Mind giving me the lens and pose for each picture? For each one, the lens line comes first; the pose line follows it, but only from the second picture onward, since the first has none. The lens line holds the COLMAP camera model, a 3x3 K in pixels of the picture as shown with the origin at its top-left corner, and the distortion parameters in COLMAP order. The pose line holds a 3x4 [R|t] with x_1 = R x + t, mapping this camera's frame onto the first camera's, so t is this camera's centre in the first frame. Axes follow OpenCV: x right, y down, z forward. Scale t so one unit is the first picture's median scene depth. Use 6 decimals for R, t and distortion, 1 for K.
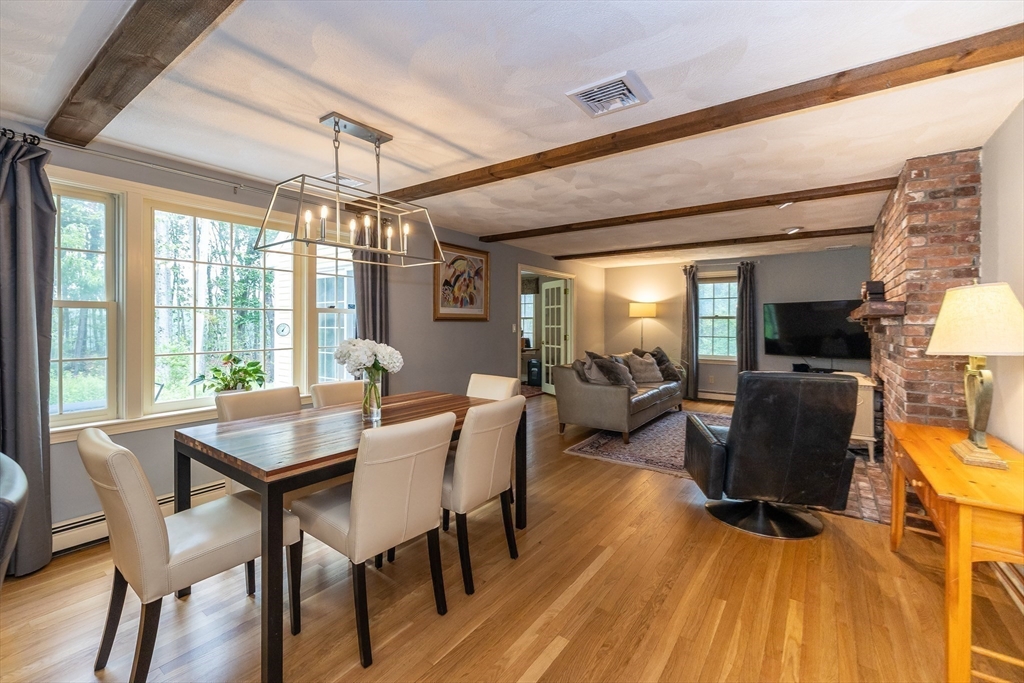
lens RADIAL K [[424.9, 0, 521.5], [0, 424.9, 326.7], [0, 0, 1]] dist [-0.004339, 0.000765]
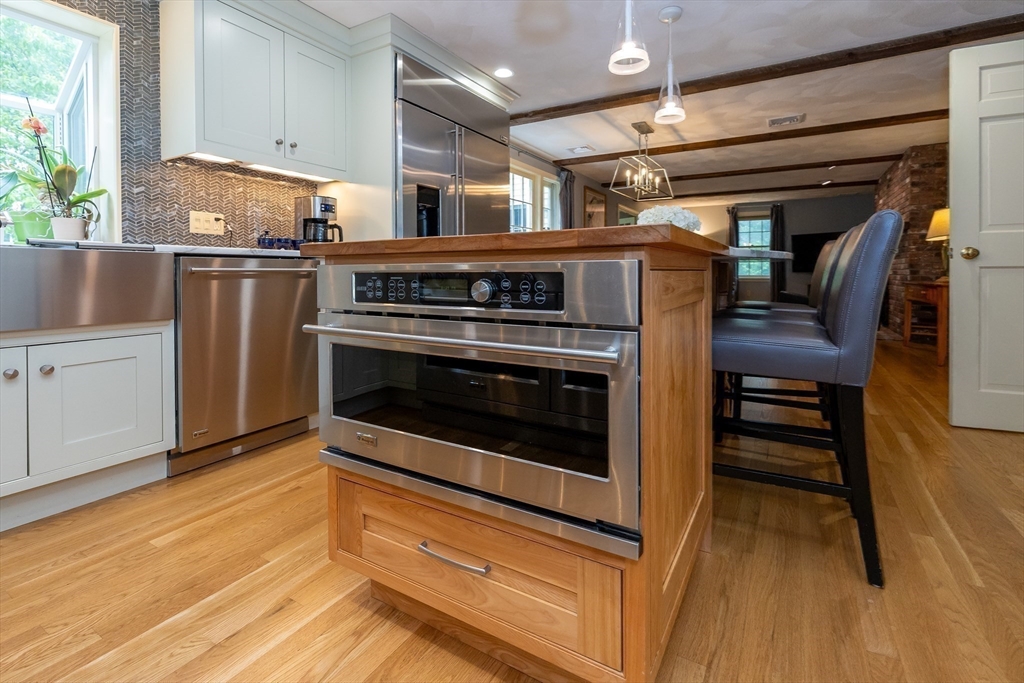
lens RADIAL K [[424.9, 0, 525.4], [0, 424.9, 272.8], [0, 0, 1]] dist [-0.004339, 0.000765]
pose [[0.998127, -0.000860, 0.061166, -0.712366], [0.000875, 1.000000, -0.000227, 0.130146], [-0.061166, 0.000280, 0.998128, -0.606833]]
